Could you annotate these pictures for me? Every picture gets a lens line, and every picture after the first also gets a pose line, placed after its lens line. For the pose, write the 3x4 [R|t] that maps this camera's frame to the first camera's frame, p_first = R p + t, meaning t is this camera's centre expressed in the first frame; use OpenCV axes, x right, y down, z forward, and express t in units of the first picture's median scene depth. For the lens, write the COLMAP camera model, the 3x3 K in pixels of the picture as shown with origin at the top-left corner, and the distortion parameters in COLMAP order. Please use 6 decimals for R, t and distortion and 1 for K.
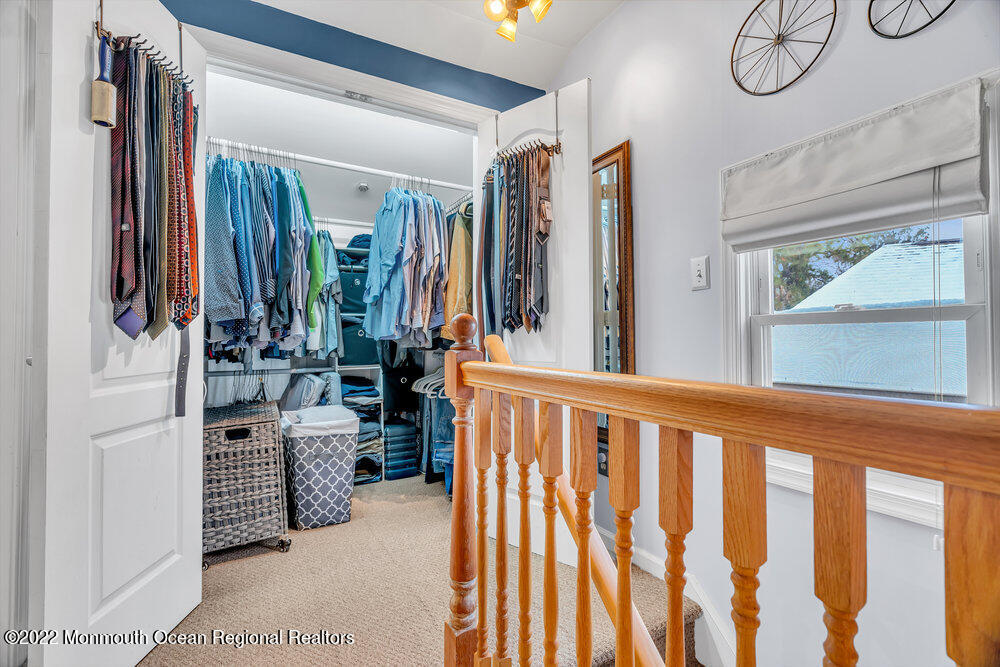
lens RADIAL K [[448.4, 0, 500.0], [0, 448.4, 333.5], [0, 0, 1]] dist [-0.003791, 0.000043]
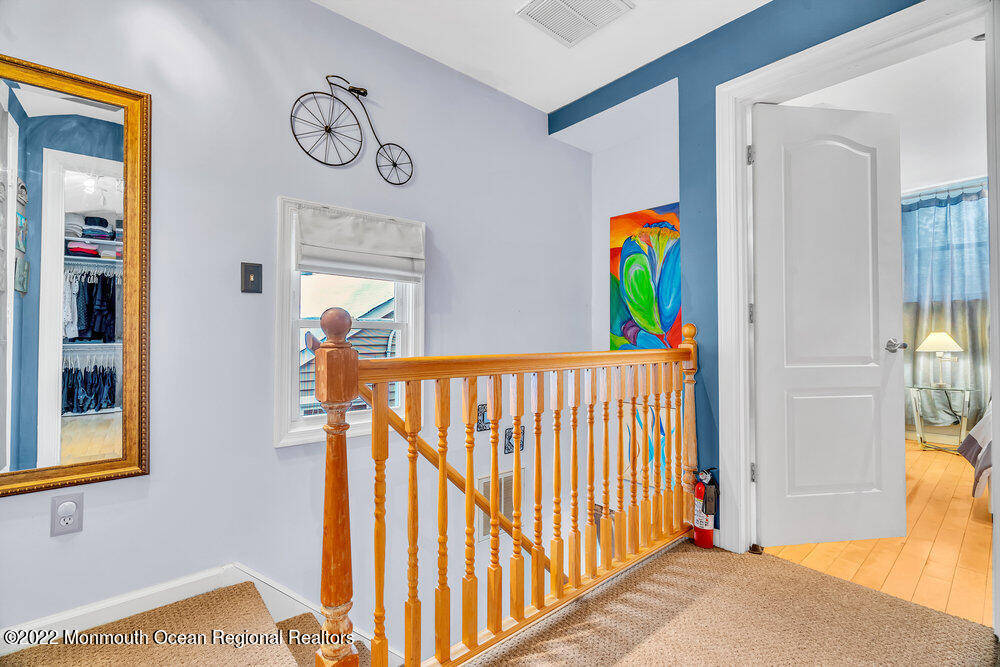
lens RADIAL K [[448.4, 0, 500.0], [0, 448.4, 333.5], [0, 0, 1]] dist [-0.003791, 0.000043]
pose [[-0.207572, 0.011949, 0.978147, -0.994370], [-0.011462, 0.999827, -0.014646, 0.017400], [-0.978153, -0.014252, -0.207399, 0.824801]]
